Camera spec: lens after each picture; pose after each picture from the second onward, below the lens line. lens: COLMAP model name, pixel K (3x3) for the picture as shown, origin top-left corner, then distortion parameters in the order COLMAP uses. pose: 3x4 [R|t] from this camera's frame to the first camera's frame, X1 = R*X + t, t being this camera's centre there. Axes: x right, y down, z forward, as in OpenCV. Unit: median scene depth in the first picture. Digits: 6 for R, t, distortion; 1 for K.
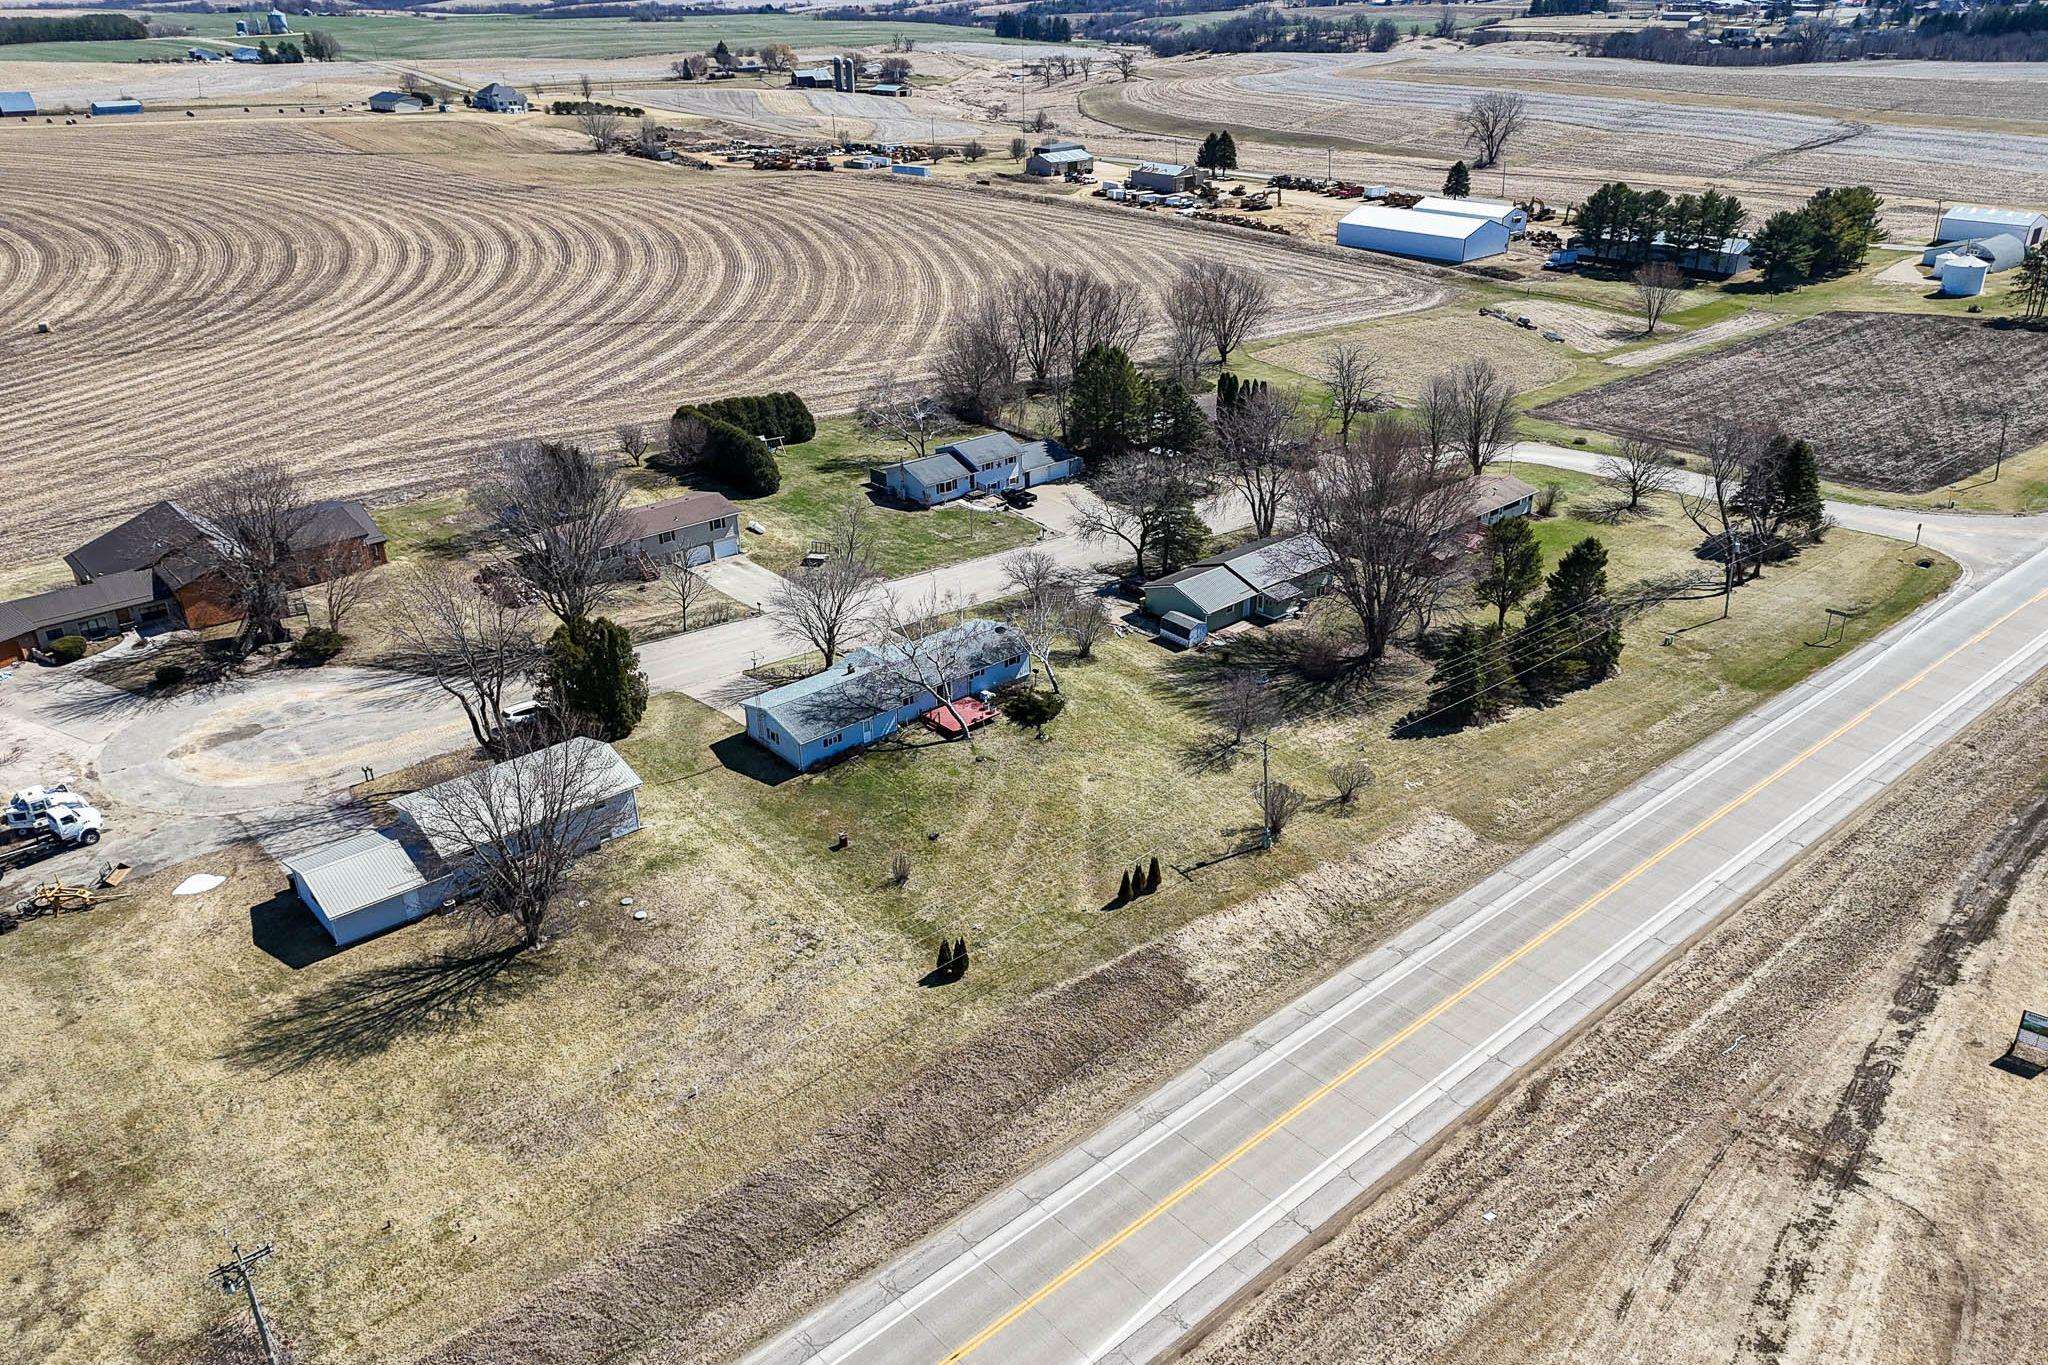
lens RADIAL K [[1494.6, 0, 1029.0], [0, 1494.6, 635.1], [0, 0, 1]] dist [0.111386, -0.117002]
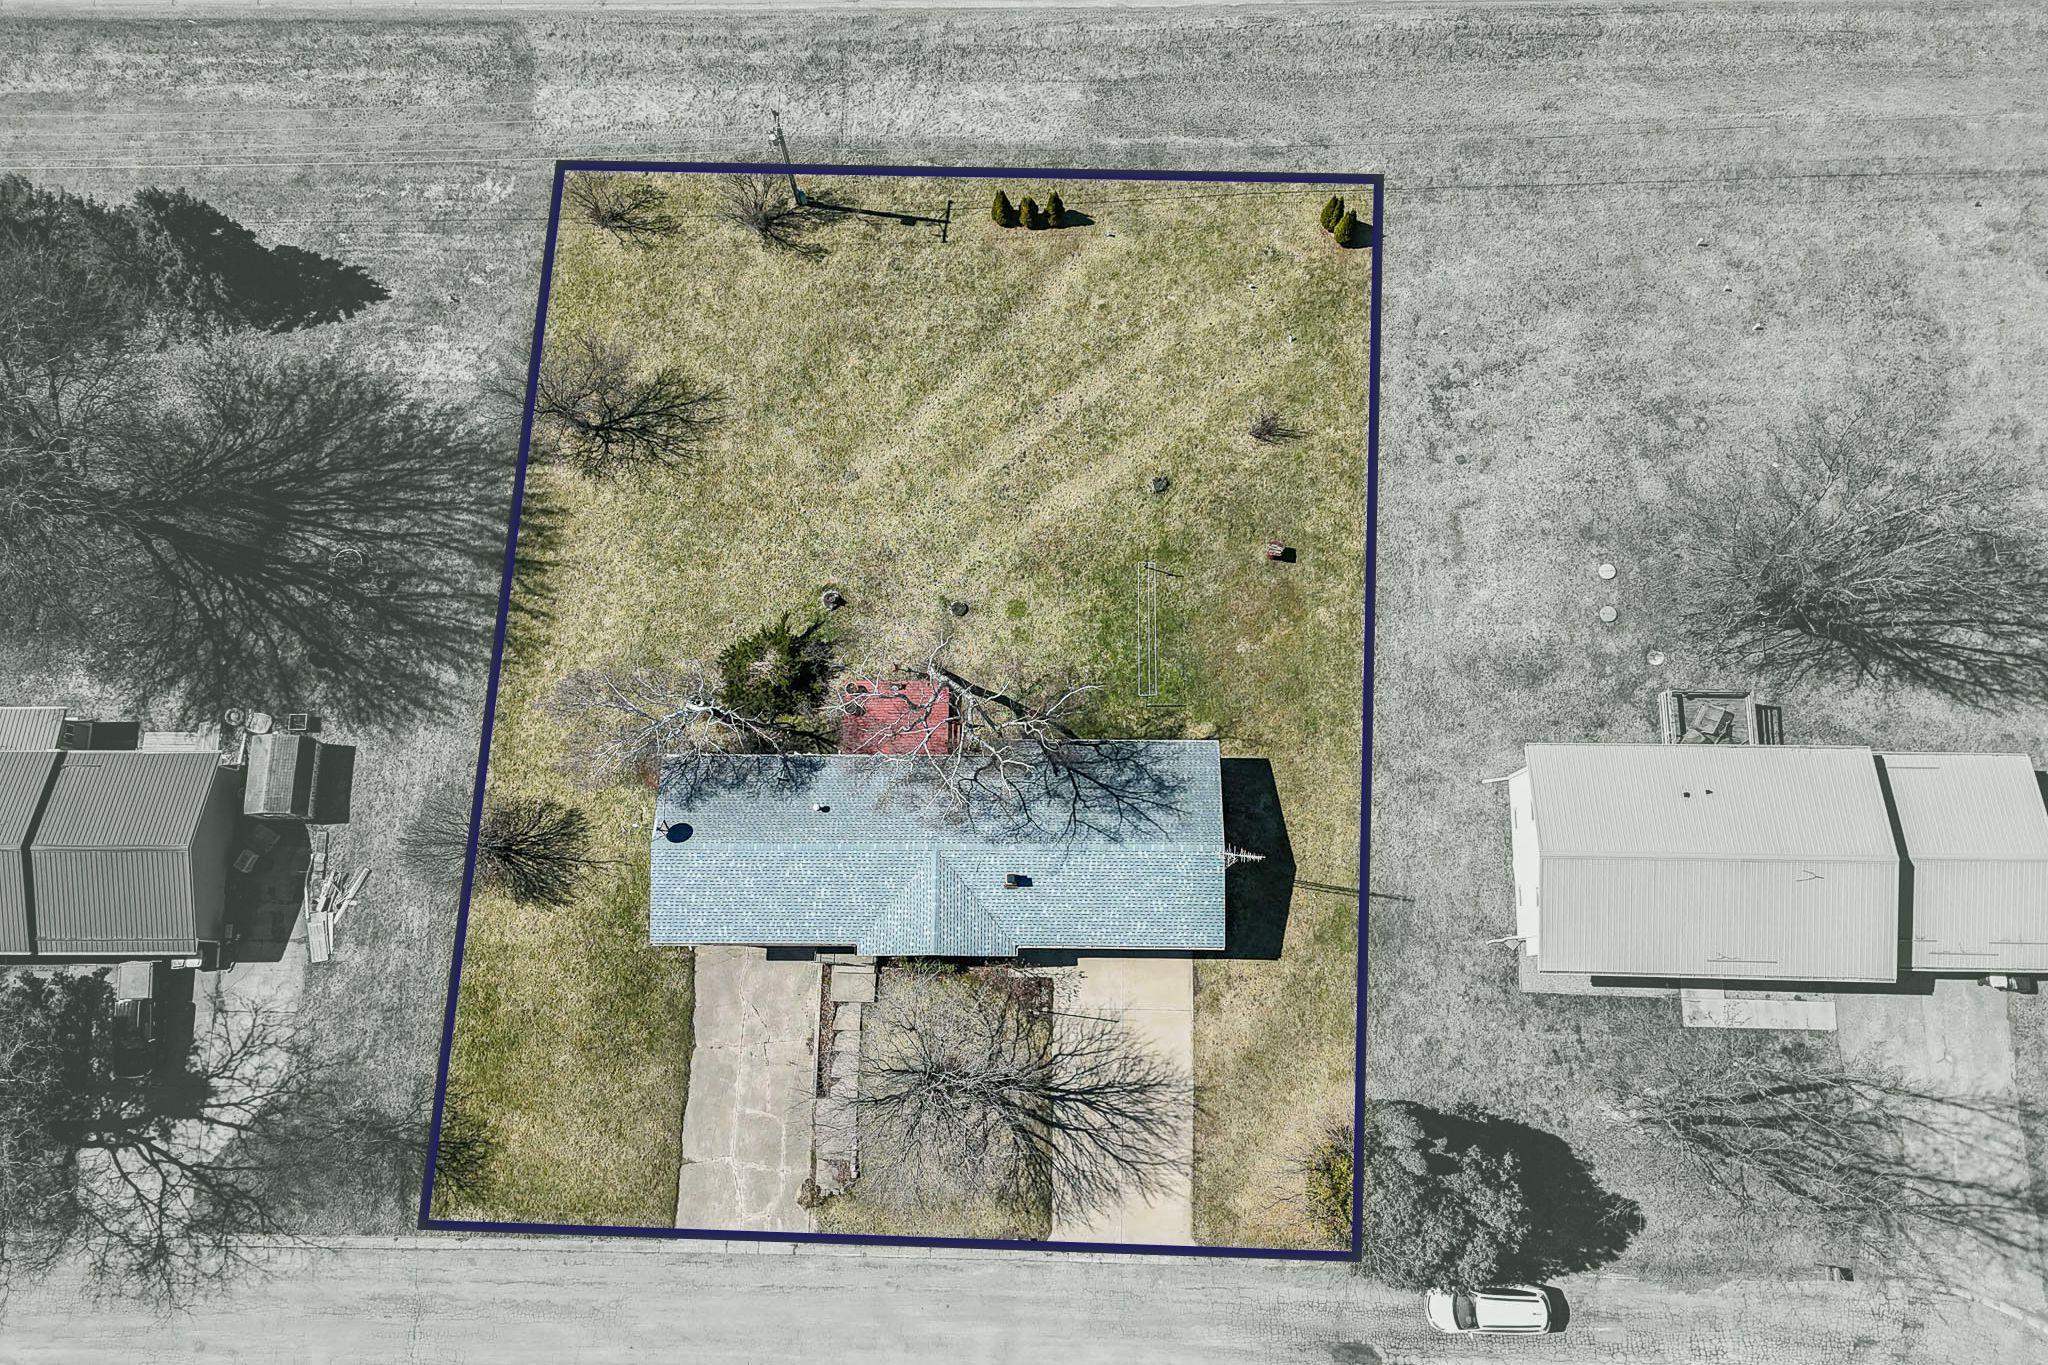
lens RADIAL K [[1495.2, 0, 1021.4], [0, 1495.2, 679.8], [0, 0, 1]] dist [0.079921, -0.075449]
pose [[-0.743938, -0.643808, 0.179077, -0.155091], [0.310848, -0.096178, 0.945581, -0.421502], [-0.591549, 0.759119, 0.271677, 0.737112]]
